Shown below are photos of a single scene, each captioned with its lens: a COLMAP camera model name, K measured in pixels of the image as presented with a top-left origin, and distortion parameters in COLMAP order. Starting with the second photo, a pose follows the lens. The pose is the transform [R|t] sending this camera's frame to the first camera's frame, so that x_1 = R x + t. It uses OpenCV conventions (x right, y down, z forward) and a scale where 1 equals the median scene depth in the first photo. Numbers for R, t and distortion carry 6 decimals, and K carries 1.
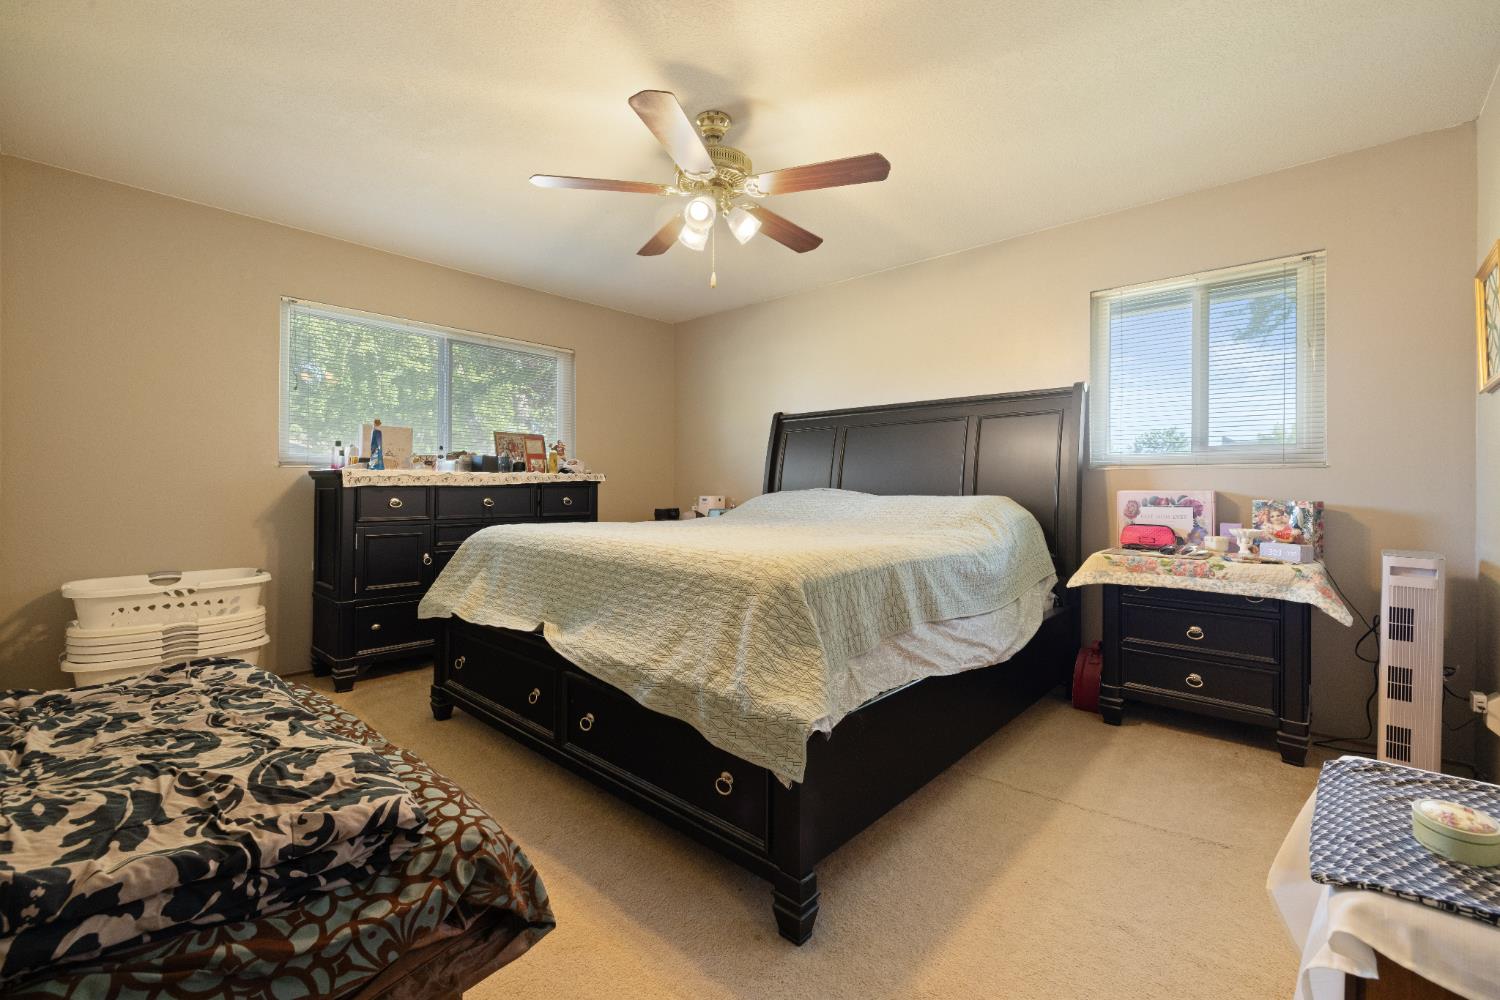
lens RADIAL K [[625.7, 0, 753.0], [0, 625.7, 485.5], [0, 0, 1]] dist [-0.001896, -0.000142]
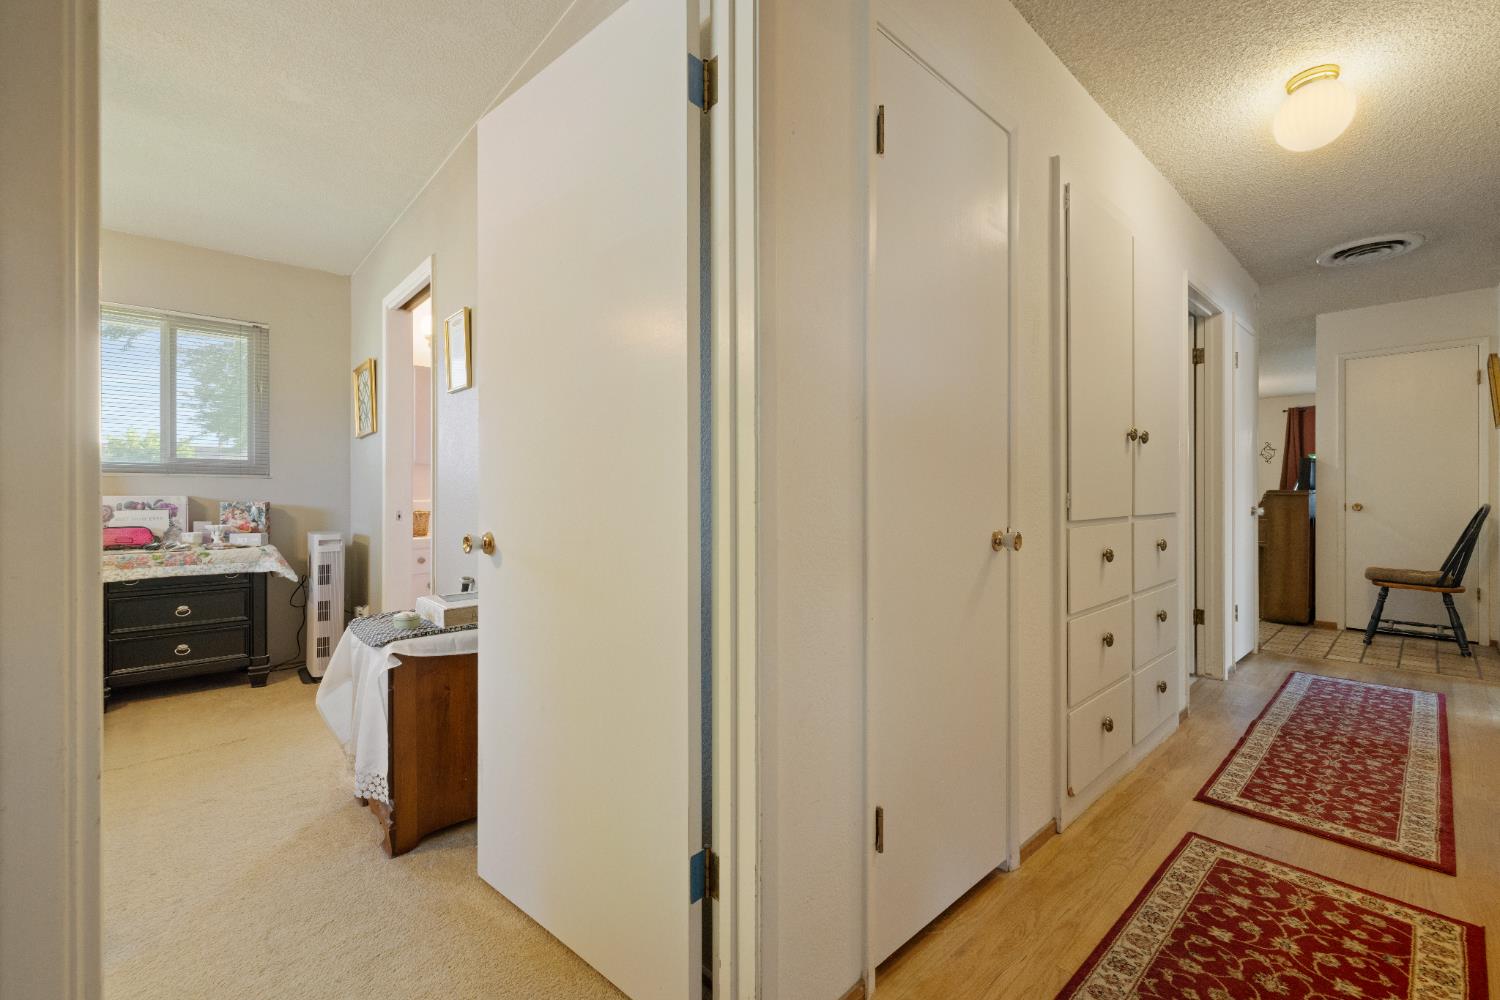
lens RADIAL K [[625.7, 0, 739.2], [0, 625.7, 495.4], [0, 0, 1]] dist [-0.001896, -0.000142]
pose [[0.084276, -0.007598, 0.996414, -0.423647], [0.000564, 0.999971, 0.007577, -0.000360], [-0.996442, -0.000076, 0.084277, -0.192516]]
